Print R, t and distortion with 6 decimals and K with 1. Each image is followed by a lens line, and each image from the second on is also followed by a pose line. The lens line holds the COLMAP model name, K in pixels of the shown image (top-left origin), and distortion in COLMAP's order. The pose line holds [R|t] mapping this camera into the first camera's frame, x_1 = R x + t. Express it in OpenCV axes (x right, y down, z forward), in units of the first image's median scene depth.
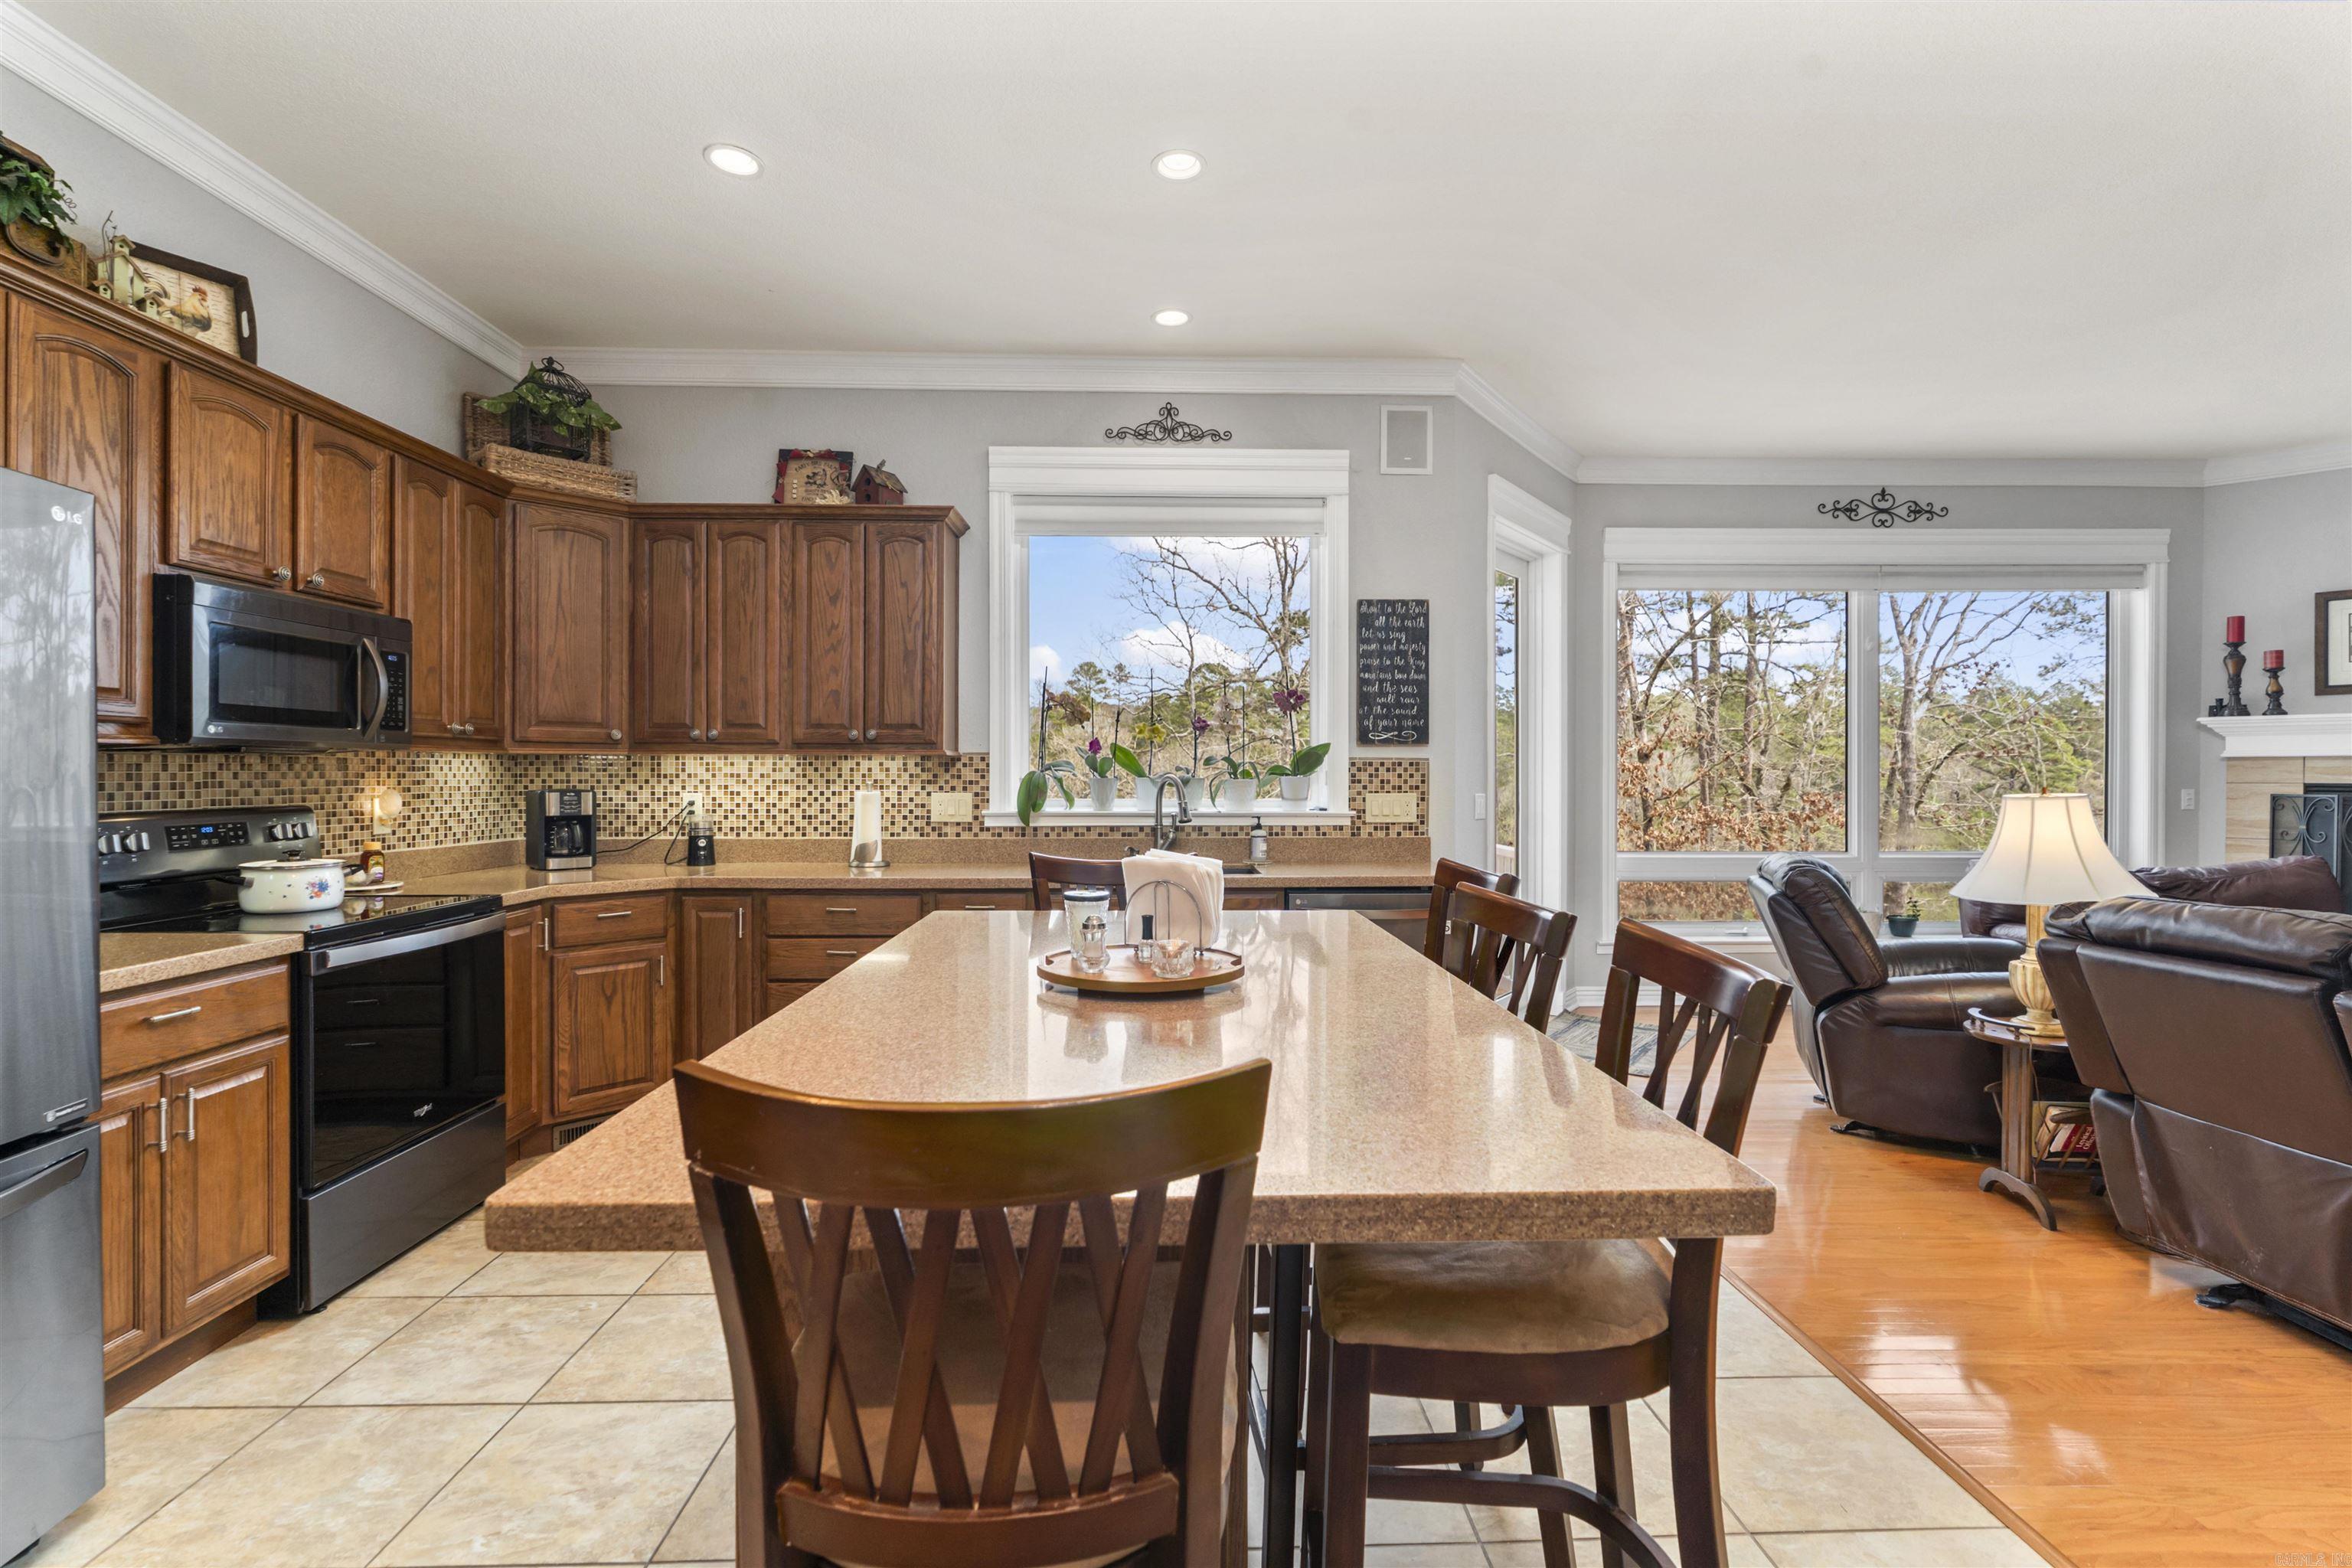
lens RADIAL K [[1083.3, 0, 1182.0], [0, 1083.3, 781.2], [0, 0, 1]] dist [-0.000012, -0.000448]
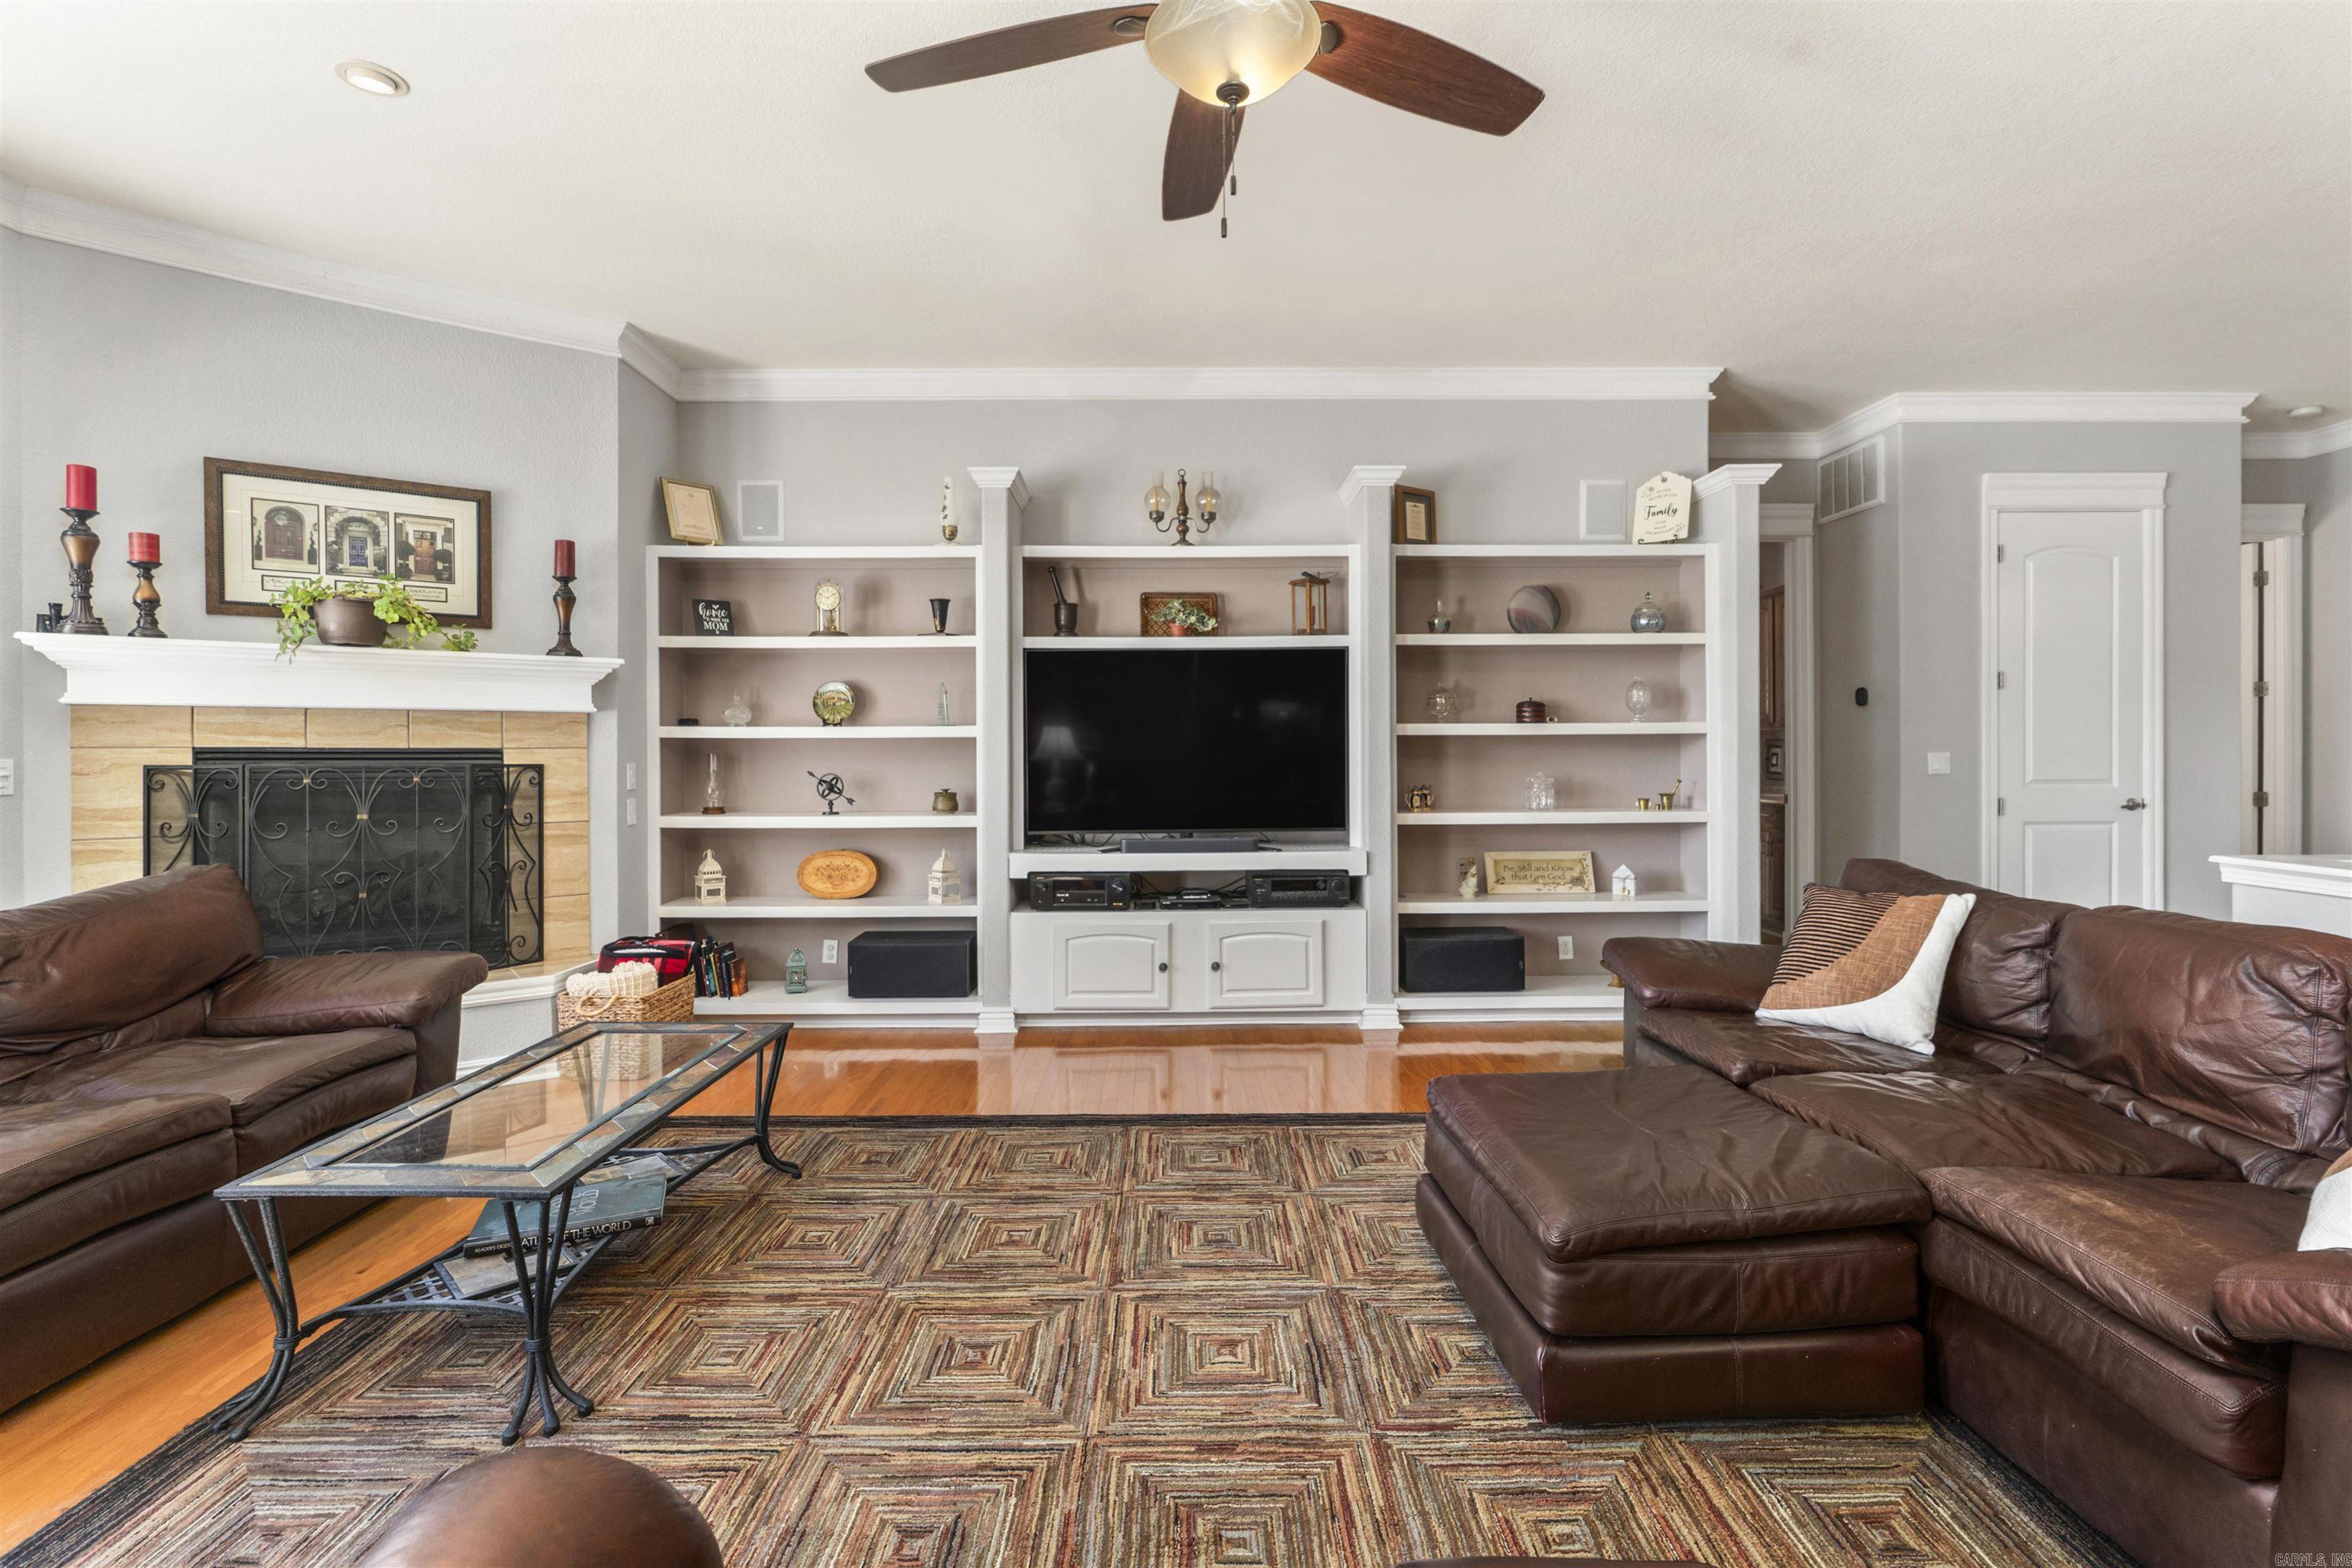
lens RADIAL K [[1083.3, 0, 1171.3], [0, 1083.3, 752.8], [0, 0, 1]] dist [-0.000012, -0.000448]
pose [[0.011483, -0.006719, 0.999912, 0.556120], [0.008736, 0.999940, 0.006618, 0.008398], [-0.999896, 0.008659, 0.011541, 0.572933]]
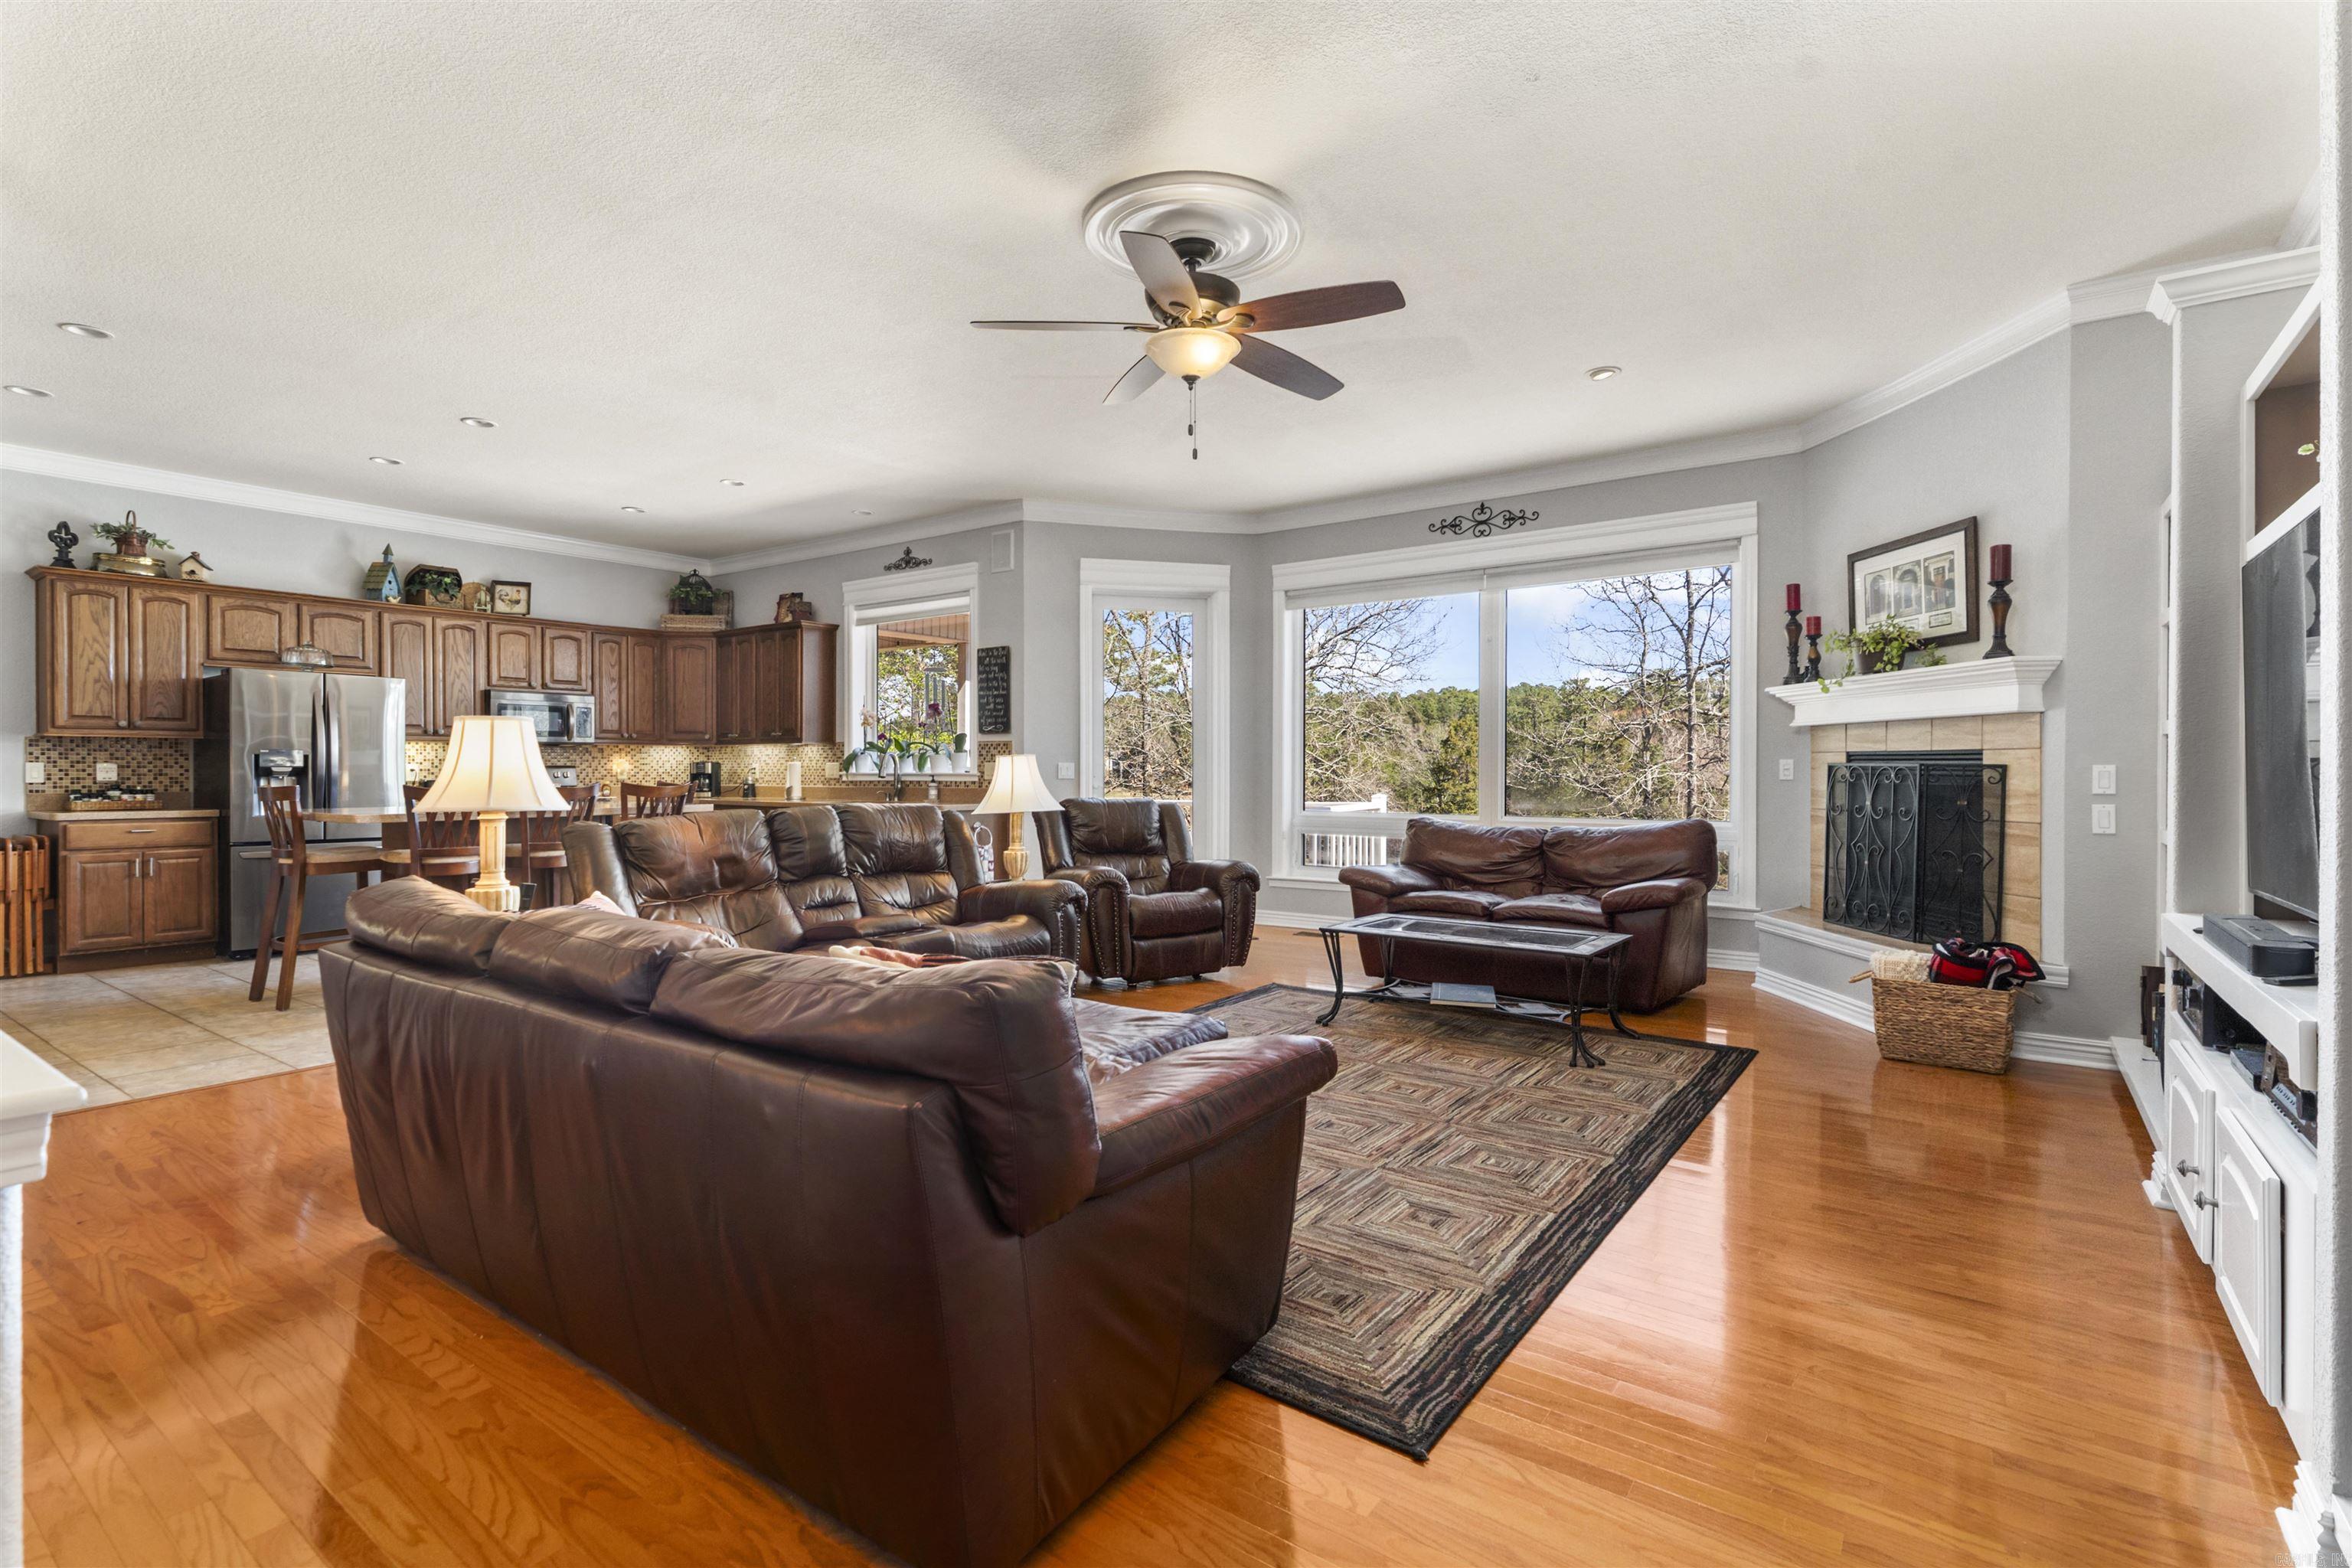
lens RADIAL K [[1083.3, 0, 1183.6], [0, 1083.3, 779.3], [0, 0, 1]] dist [-0.000012, -0.000448]
pose [[0.795647, 0.004259, -0.605745, 1.621199], [-0.002239, 0.999989, 0.004090, 0.033947], [0.605756, -0.001898, 0.795648, -0.181799]]
